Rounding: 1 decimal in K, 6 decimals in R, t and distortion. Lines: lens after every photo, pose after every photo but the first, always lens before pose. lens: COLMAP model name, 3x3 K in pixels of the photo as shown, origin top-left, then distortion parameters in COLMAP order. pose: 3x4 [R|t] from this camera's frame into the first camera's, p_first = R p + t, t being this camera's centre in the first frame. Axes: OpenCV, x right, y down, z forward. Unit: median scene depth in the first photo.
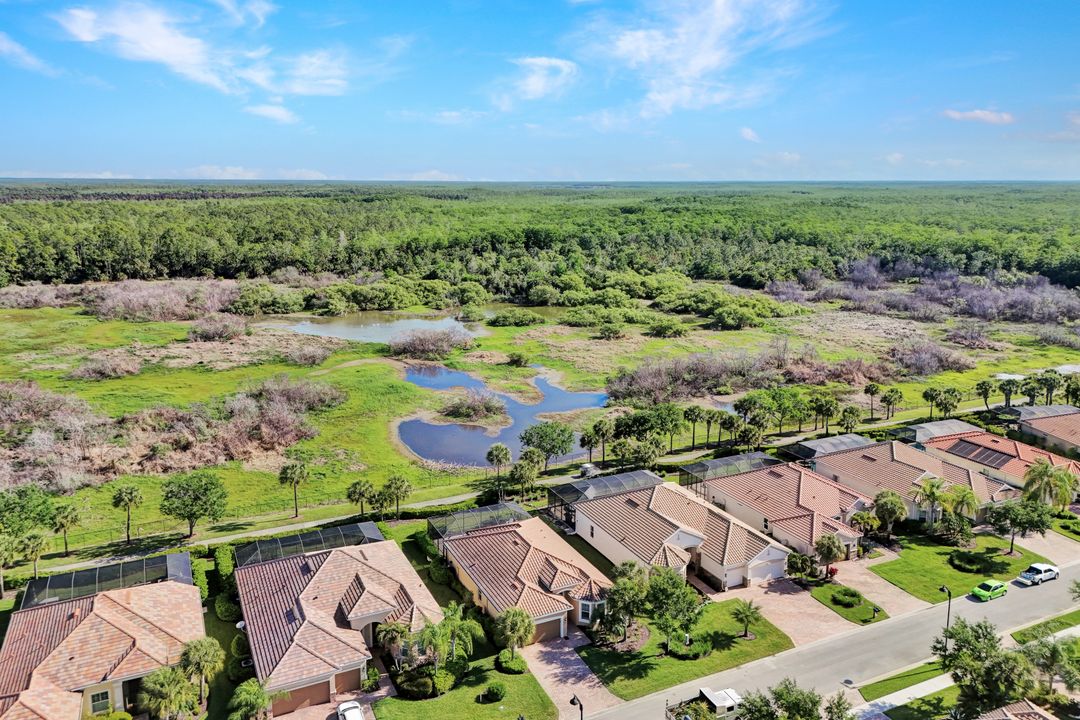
lens RADIAL K [[809.0, 0, 533.1], [0, 809.0, 304.4], [0, 0, 1]] dist [0.050657, -0.004857]
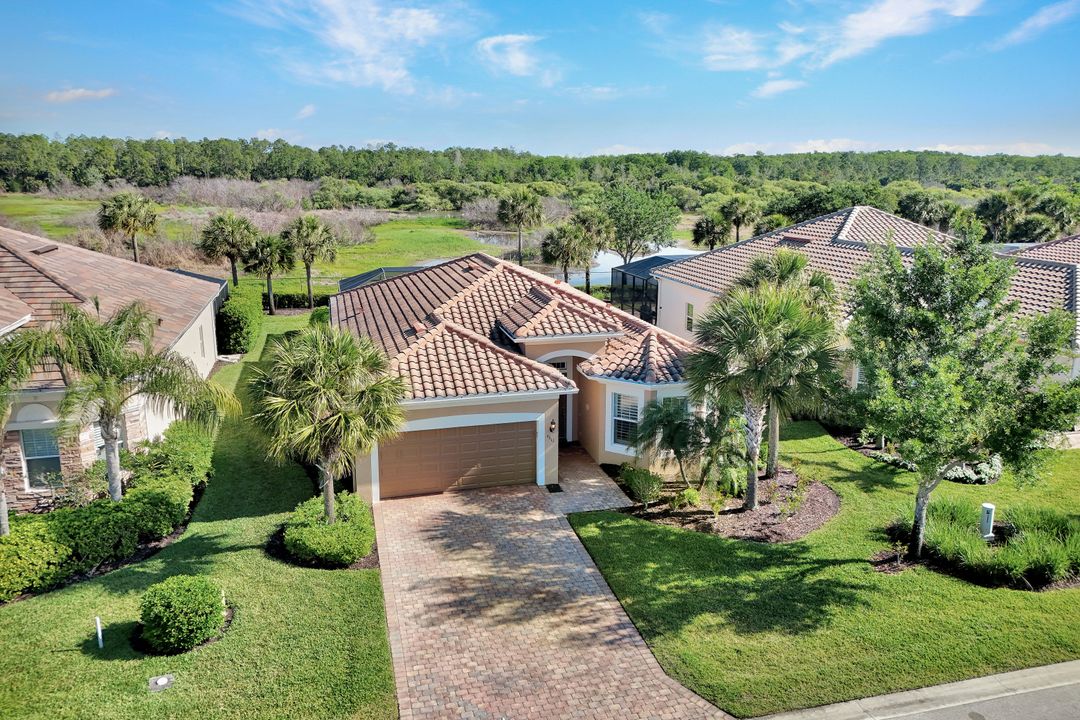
lens RADIAL K [[801.9, 0, 541.1], [0, 801.9, 330.8], [0, 0, 1]] dist [0.089199, -0.097323]
pose [[0.983546, 0.038626, -0.176480, 0.068139], [-0.031606, 0.998600, 0.042418, 0.261784], [0.177871, -0.036142, 0.983390, 0.547064]]
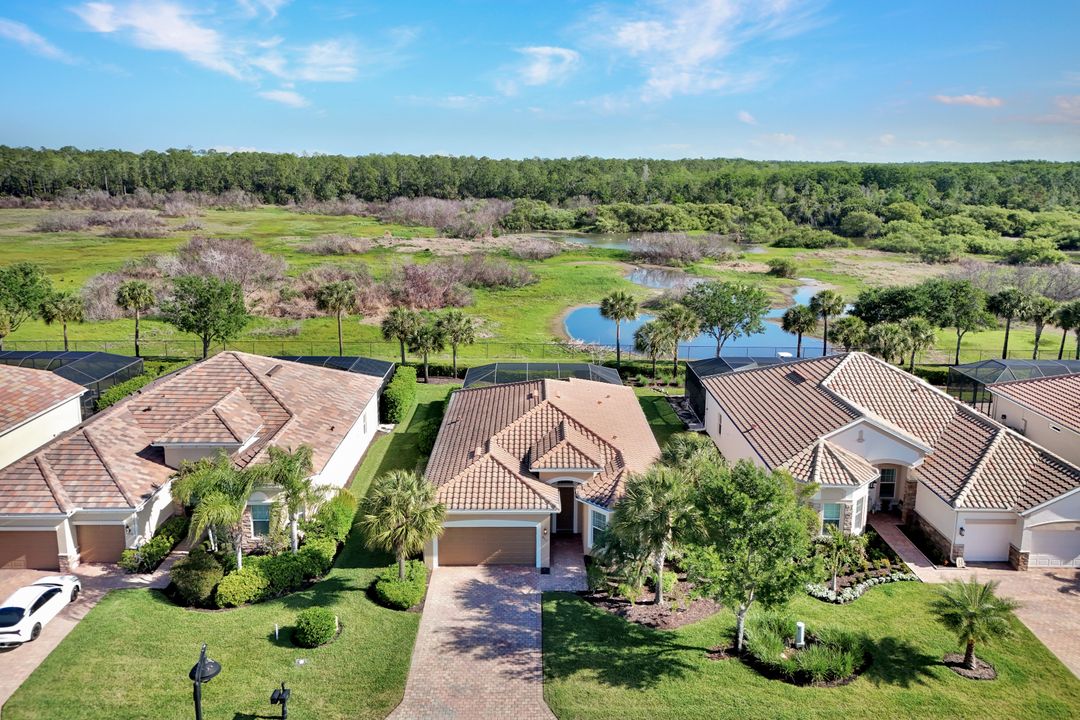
lens RADIAL K [[801.5, 0, 540.6], [0, 801.5, 310.0], [0, 0, 1]] dist [0.095819, -0.099725]
pose [[0.908940, 0.083097, -0.408562, 0.172597], [-0.073465, 0.996525, 0.039242, 0.183407], [0.410404, -0.005654, 0.911886, 0.437012]]
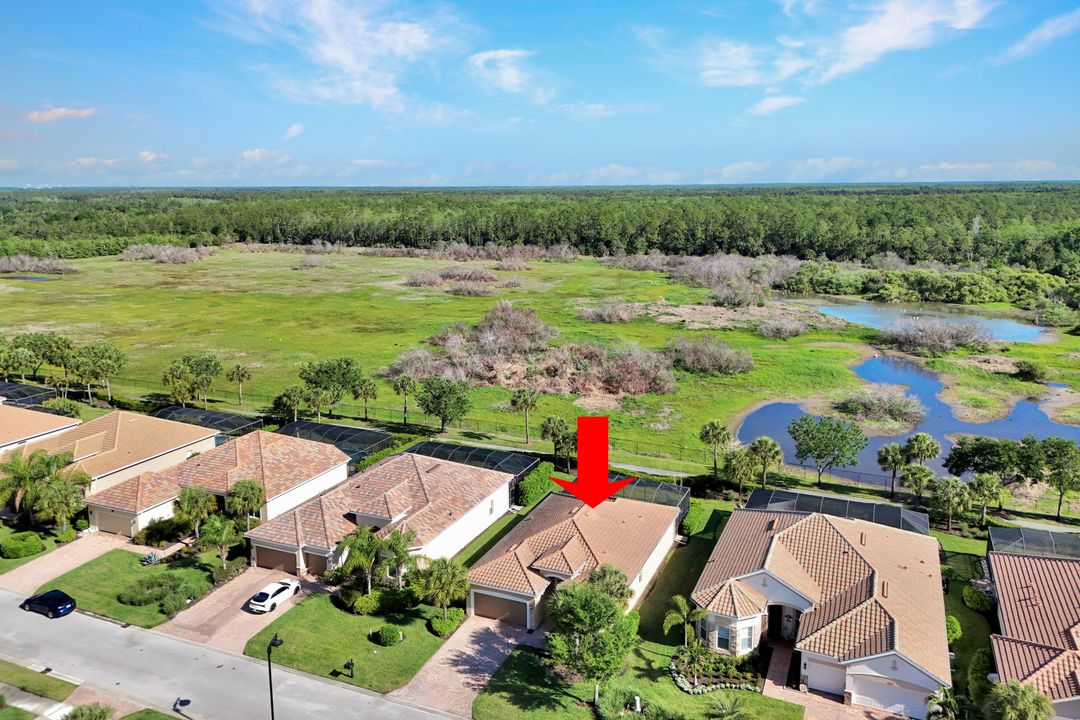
lens RADIAL K [[801.9, 0, 541.1], [0, 801.9, 330.8], [0, 0, 1]] dist [0.089199, -0.097323]
pose [[0.654406, 0.130726, -0.744758, 0.458077], [-0.110223, 0.990913, 0.077082, 0.048161], [0.748067, 0.031646, 0.662868, 0.375726]]
